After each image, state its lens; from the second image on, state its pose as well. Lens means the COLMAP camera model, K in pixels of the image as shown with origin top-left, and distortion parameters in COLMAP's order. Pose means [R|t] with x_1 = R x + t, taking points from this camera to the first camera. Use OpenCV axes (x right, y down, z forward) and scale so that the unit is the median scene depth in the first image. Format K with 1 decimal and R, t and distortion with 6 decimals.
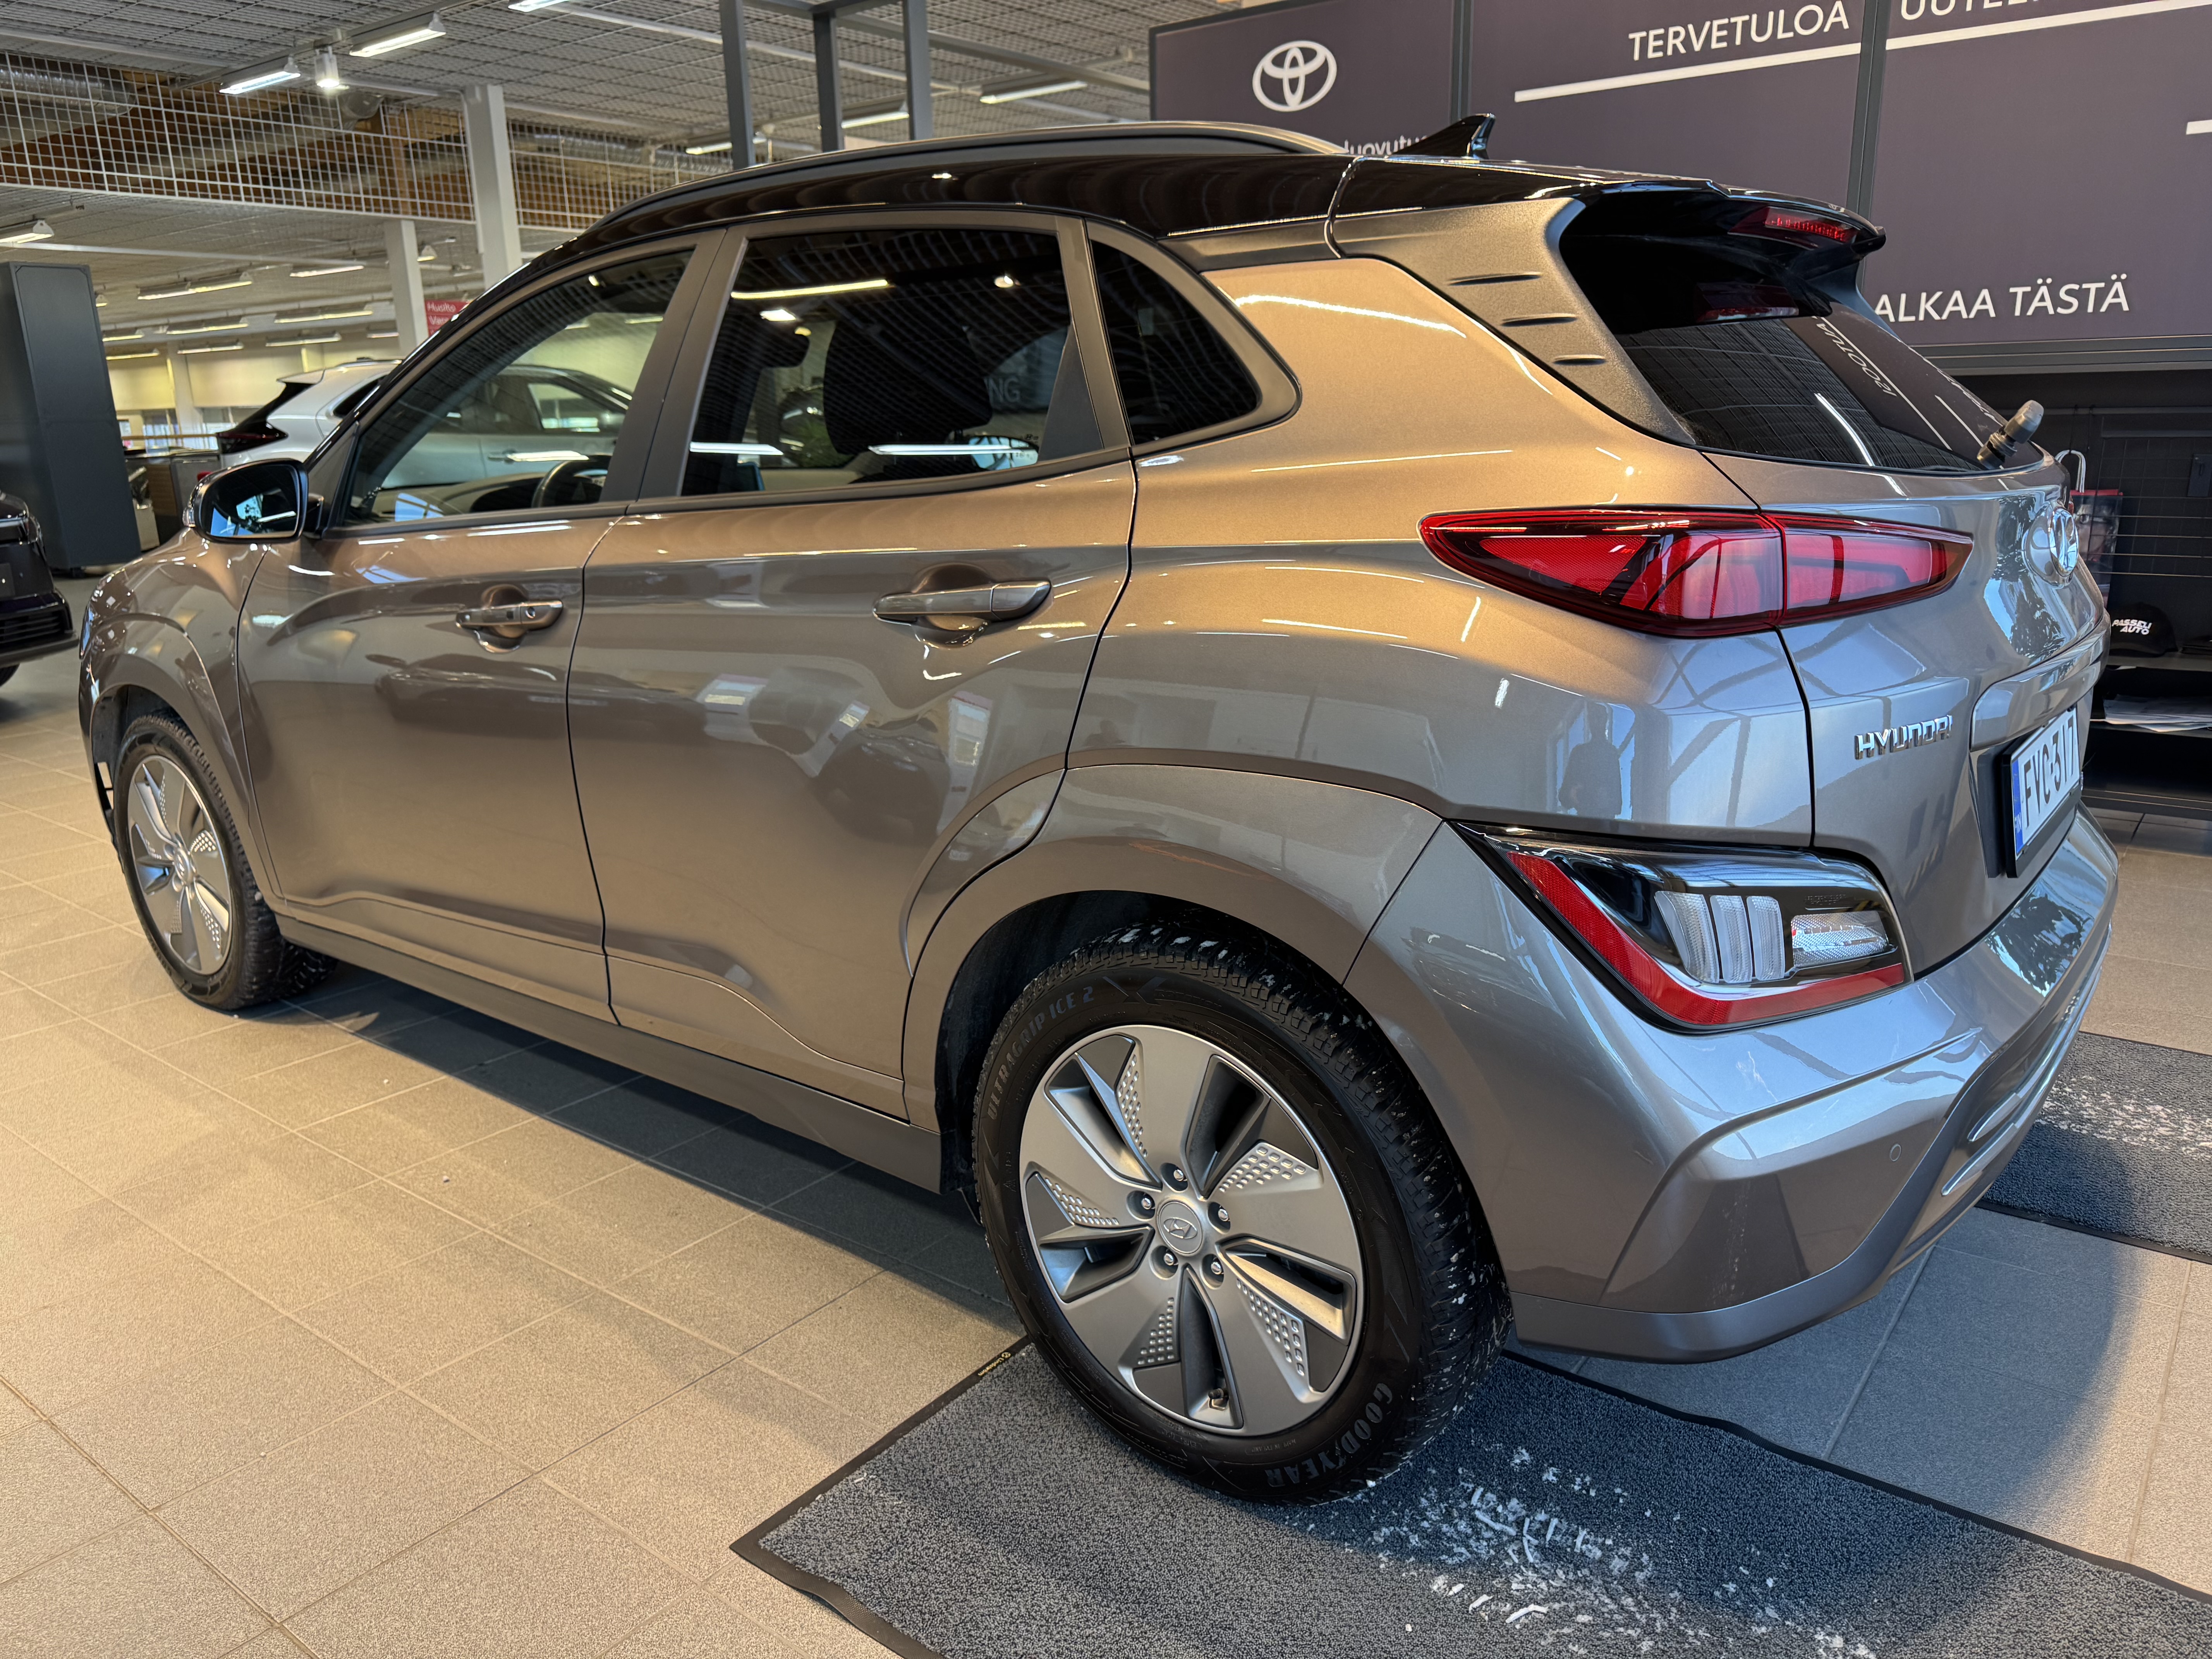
lens RADIAL K [[1587.9, 0, 1106.0], [0, 1587.9, 829.5], [0, 0, 1]] dist [0.009138, -0.003027]
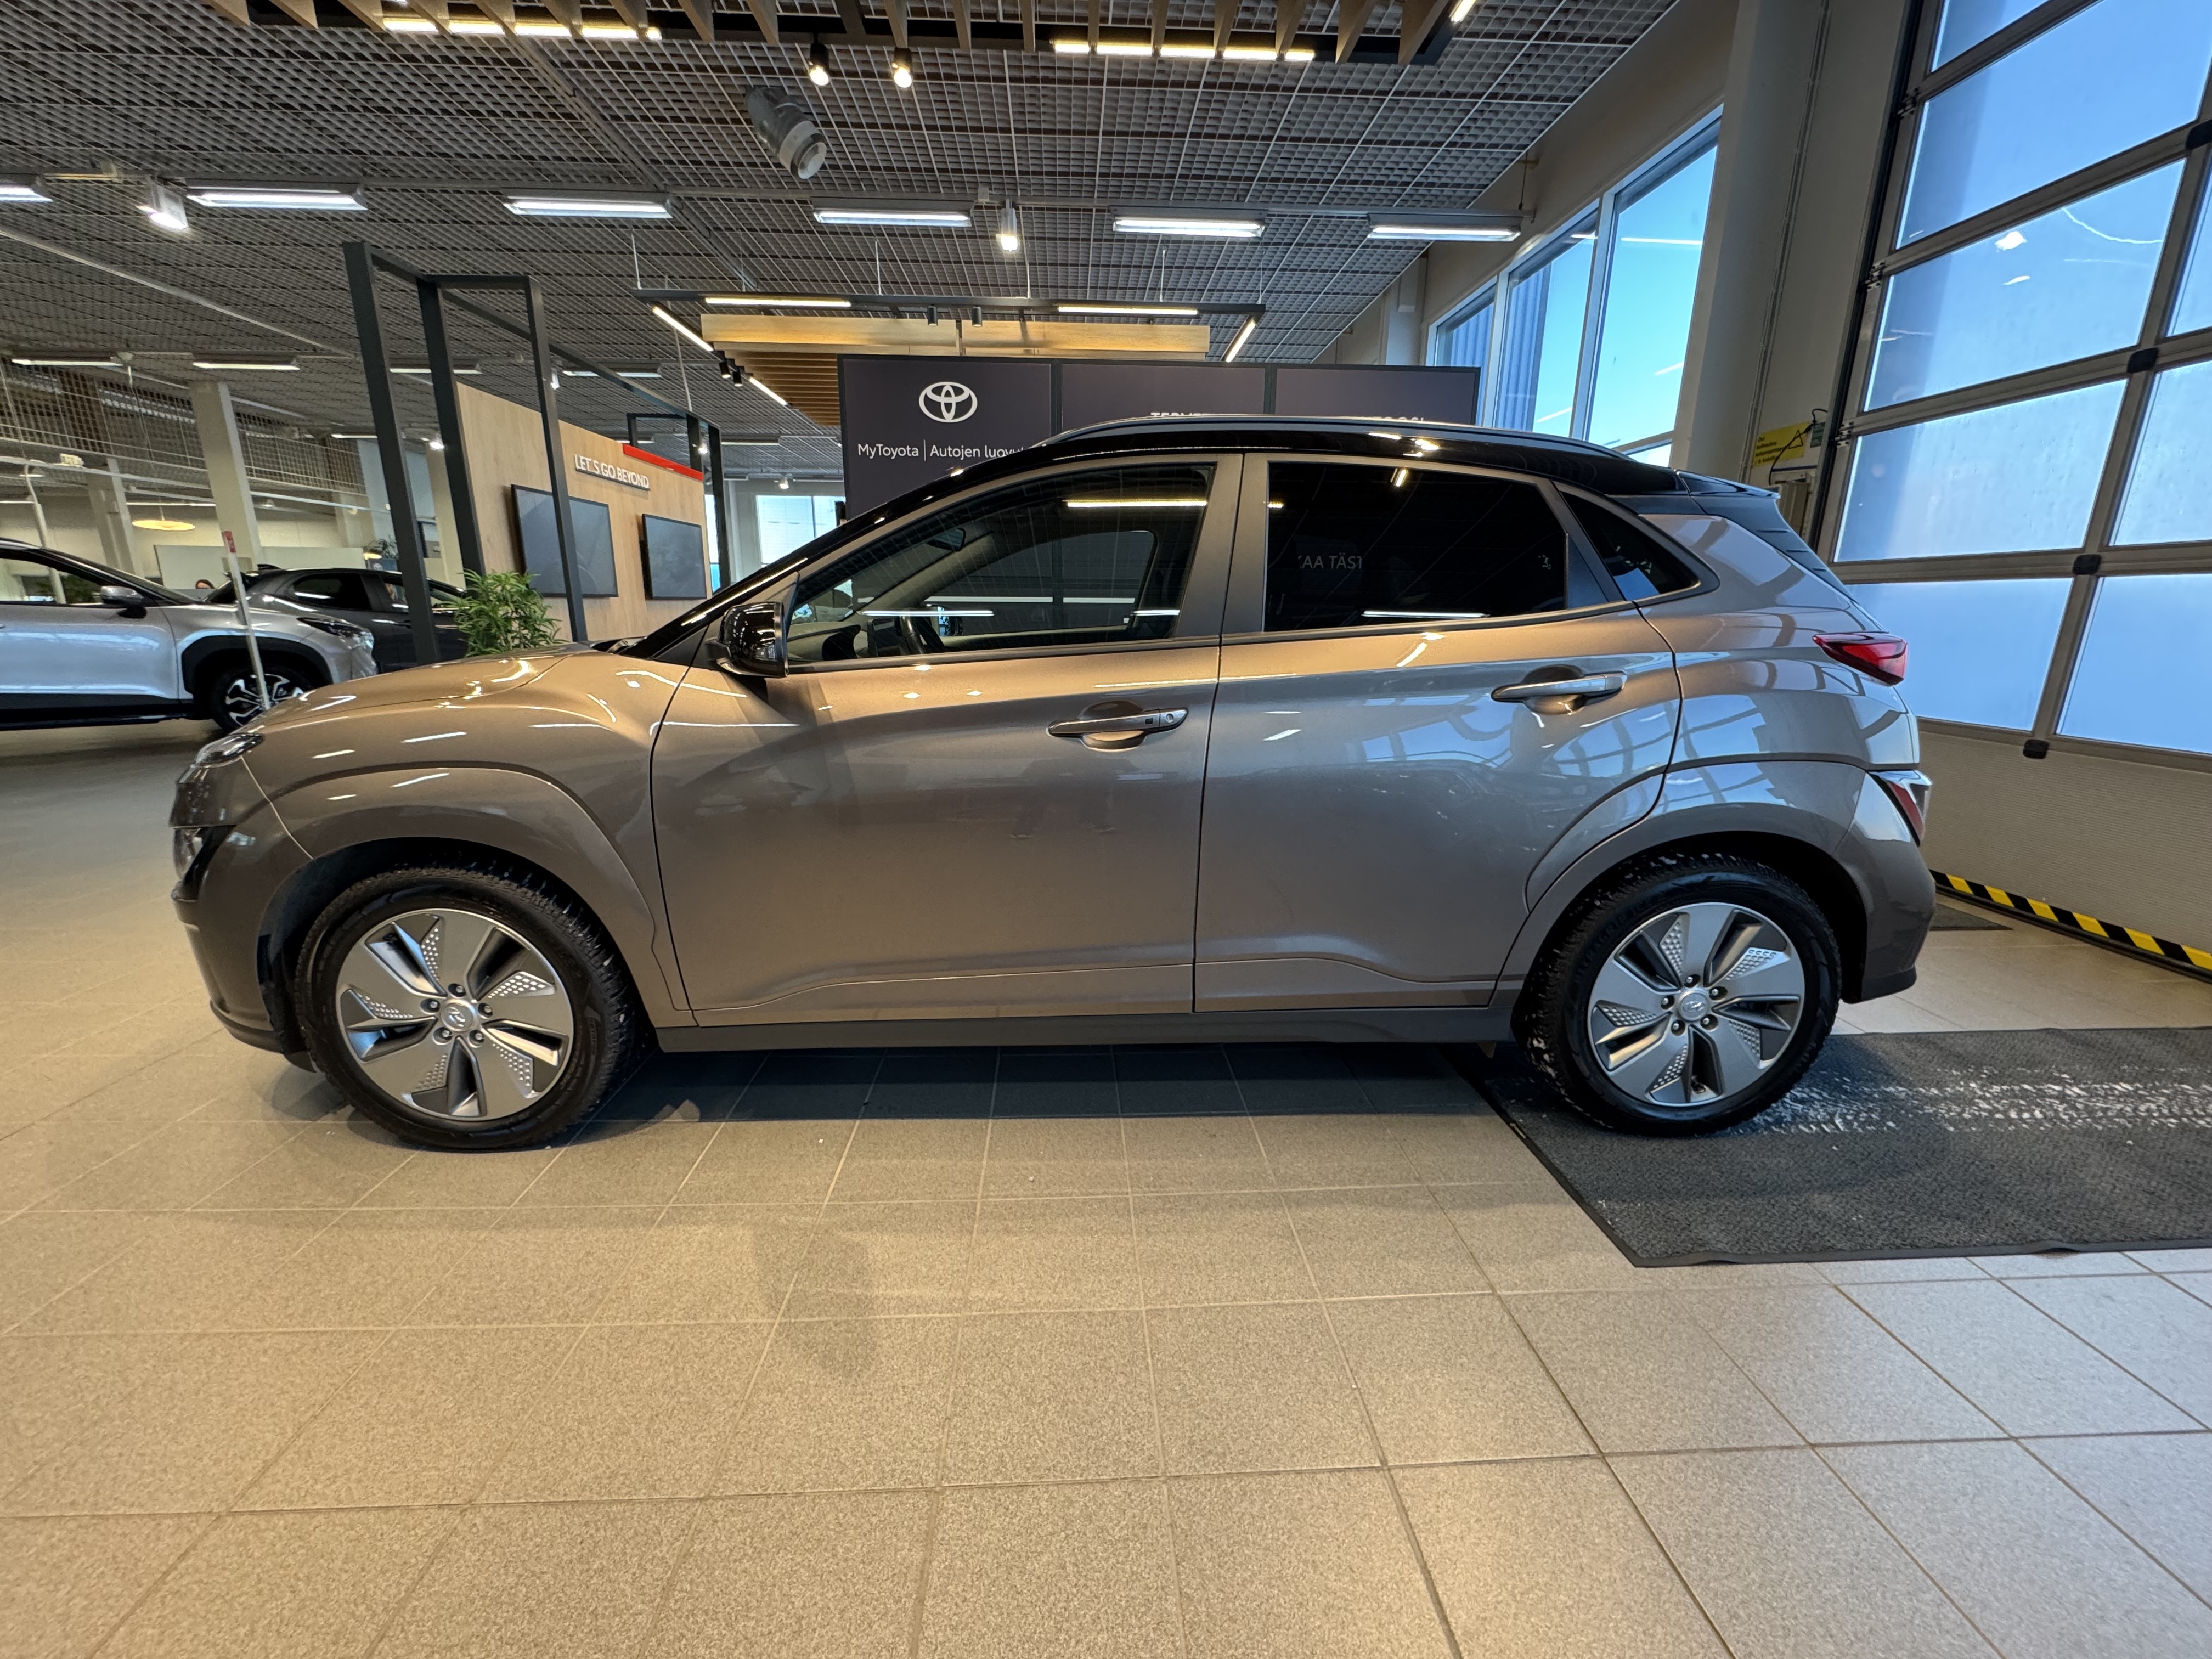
lens RADIAL K [[873.7, 0, 1106.0], [0, 873.7, 829.5], [0, 0, 1]] dist [0.001545, 0.000348]
pose [[0.762702, -0.132320, 0.633069, -0.475798], [0.144027, 0.989017, 0.033199, -0.041654], [-0.630509, 0.065858, 0.773383, 0.254807]]
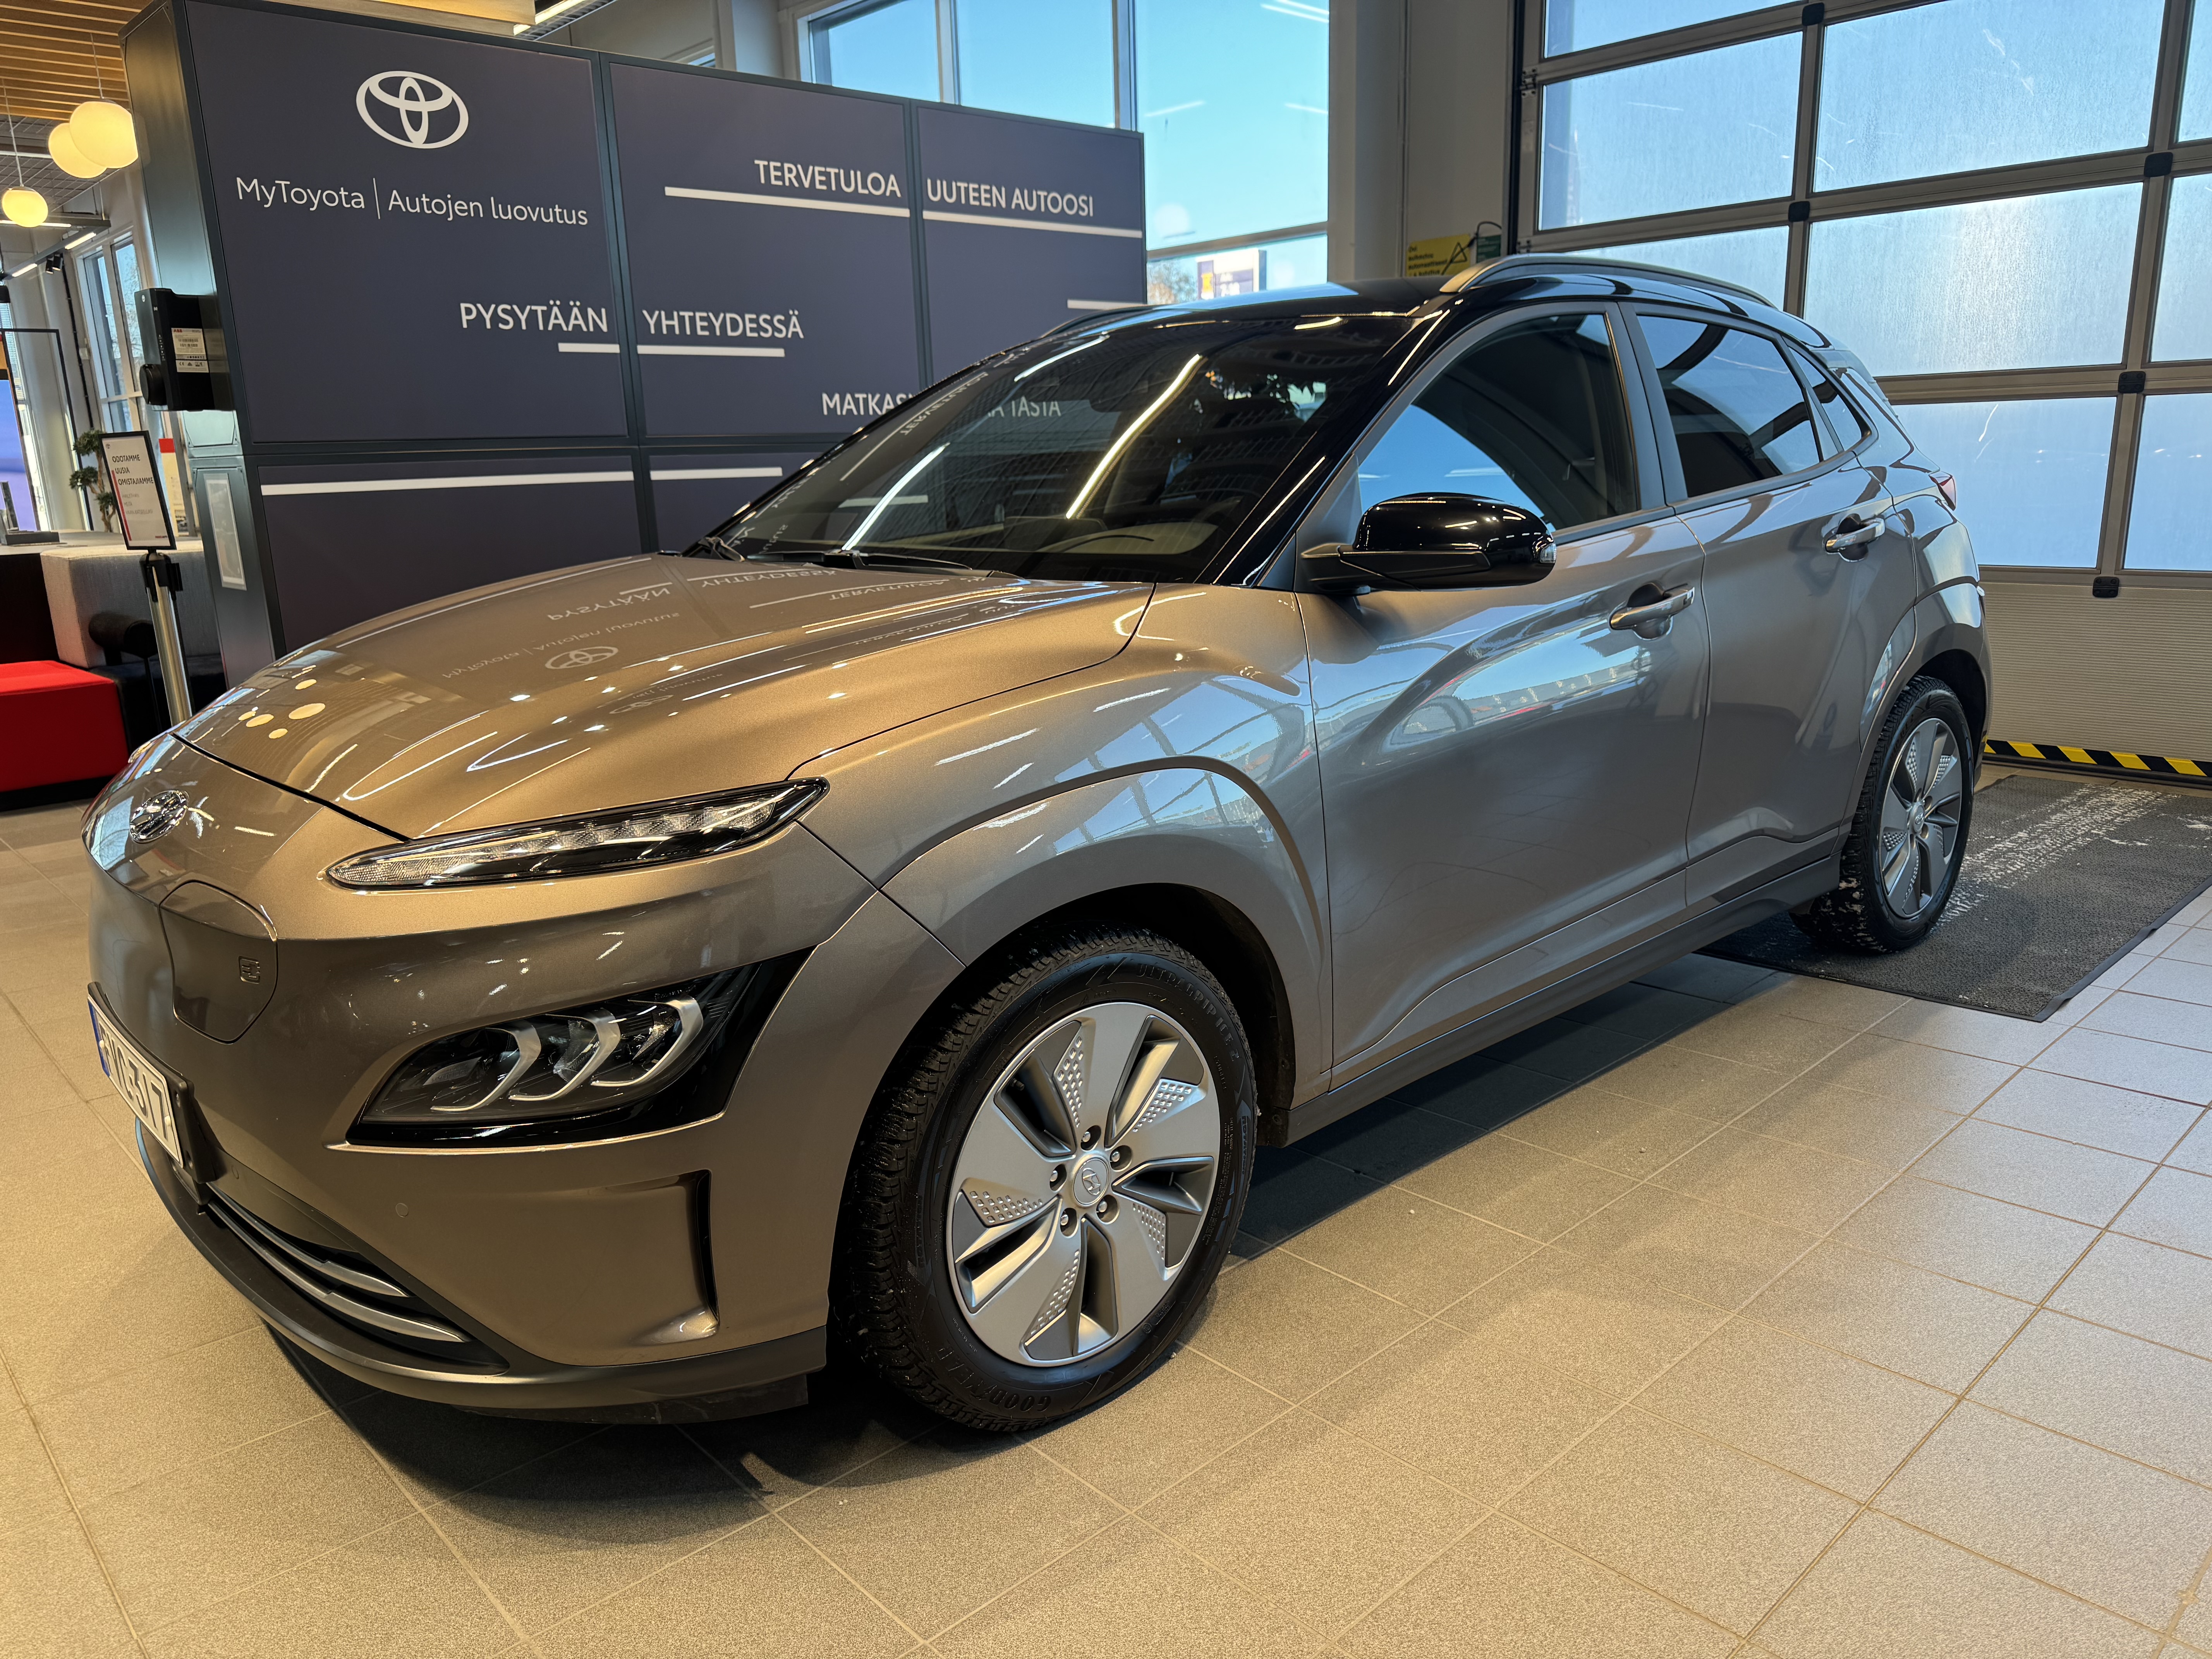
lens RADIAL K [[1553.1, 0, 1072.4], [0, 1553.1, 863.8], [0, 0, 1]] dist [0.004702, -0.000303]
pose [[0.173989, -0.240478, 0.954934, -0.889045], [0.282428, 0.941172, 0.185554, -0.163981], [-0.943378, 0.237415, 0.231671, 0.664179]]
